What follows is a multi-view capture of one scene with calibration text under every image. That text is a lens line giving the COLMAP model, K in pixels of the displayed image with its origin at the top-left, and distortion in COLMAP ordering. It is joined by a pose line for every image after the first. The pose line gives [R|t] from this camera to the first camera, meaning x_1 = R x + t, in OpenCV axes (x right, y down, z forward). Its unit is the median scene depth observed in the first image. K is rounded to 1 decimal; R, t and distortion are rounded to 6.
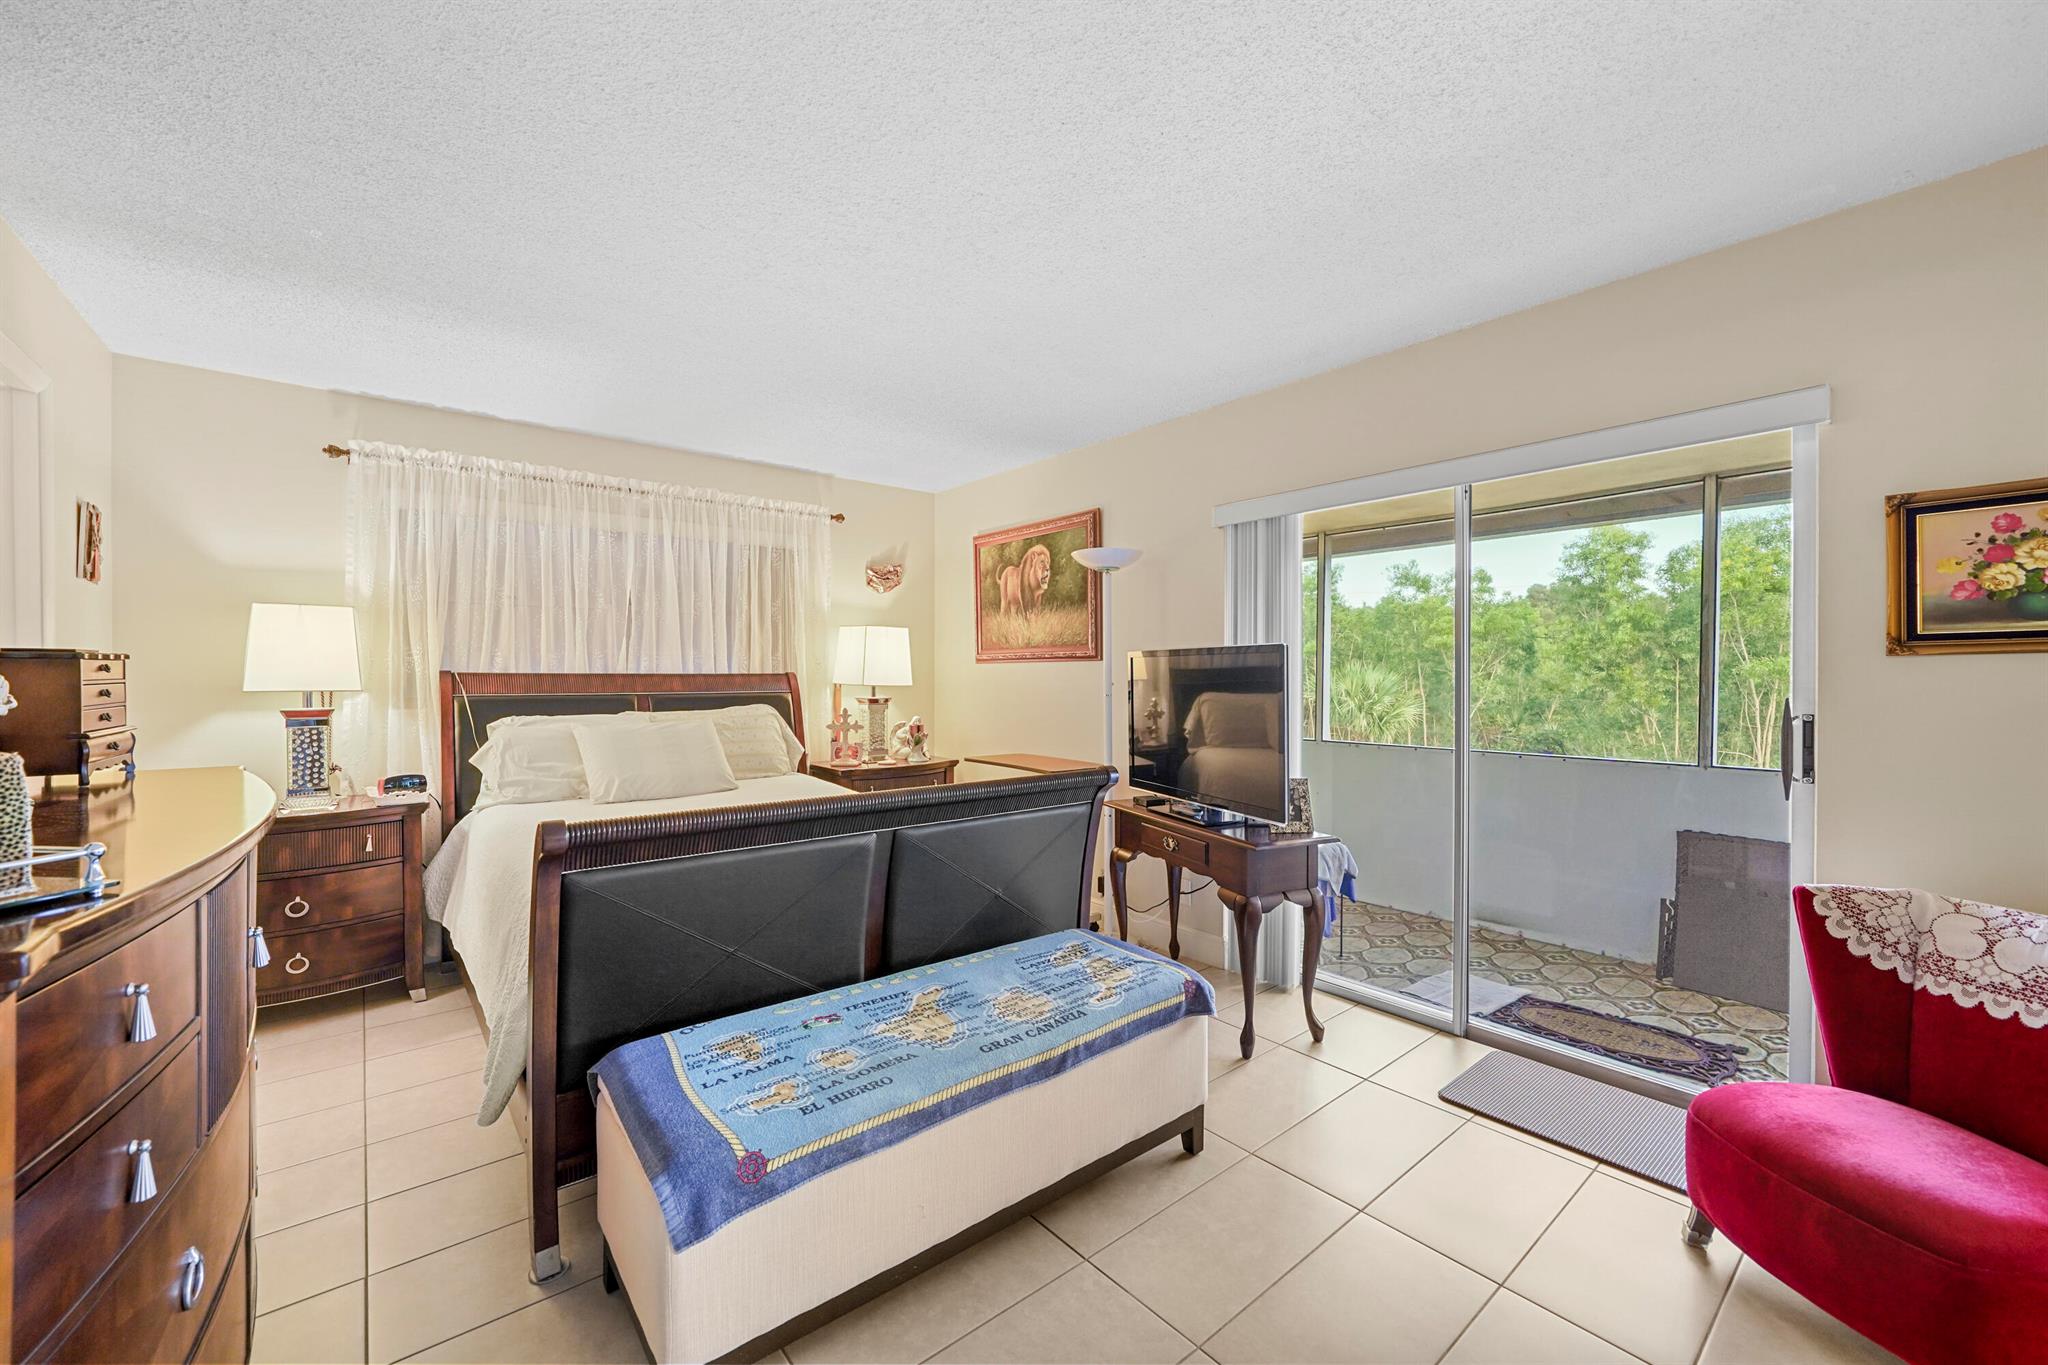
lens RADIAL K [[814.3, 0, 1012.5], [0, 814.3, 689.2], [0, 0, 1]] dist [-0.008058, 0.000574]
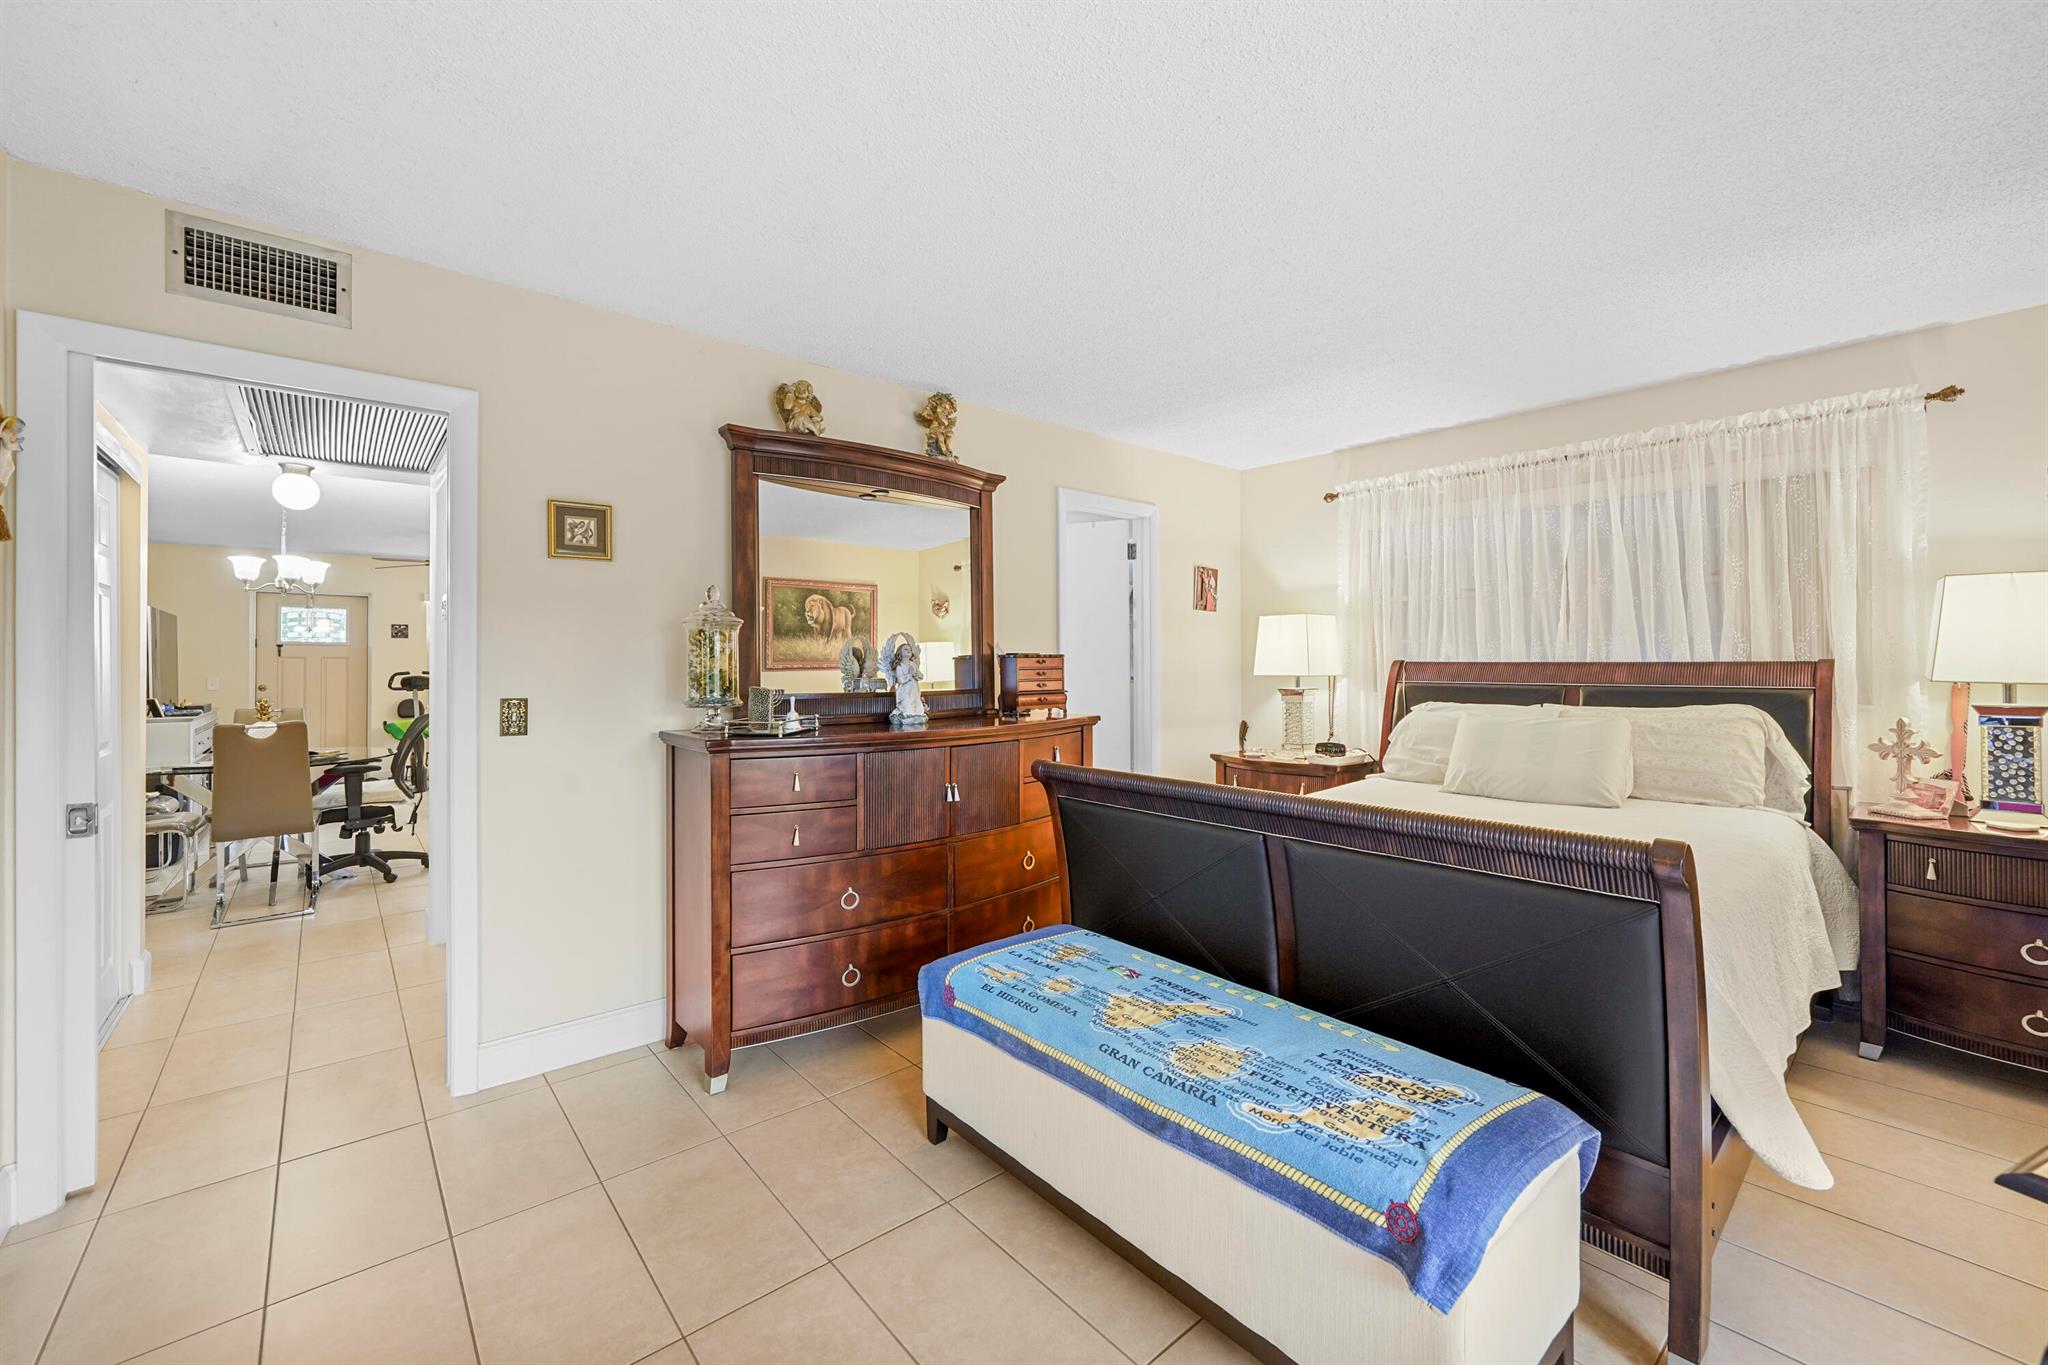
lens RADIAL K [[814.3, 0, 1018.8], [0, 814.3, 666.6], [0, 0, 1]] dist [-0.008058, 0.000574]
pose [[0.020362, 0.002621, -0.999789, 0.734538], [-0.015482, 0.999877, 0.002306, -0.012875], [0.999673, 0.015431, 0.020400, 0.680348]]
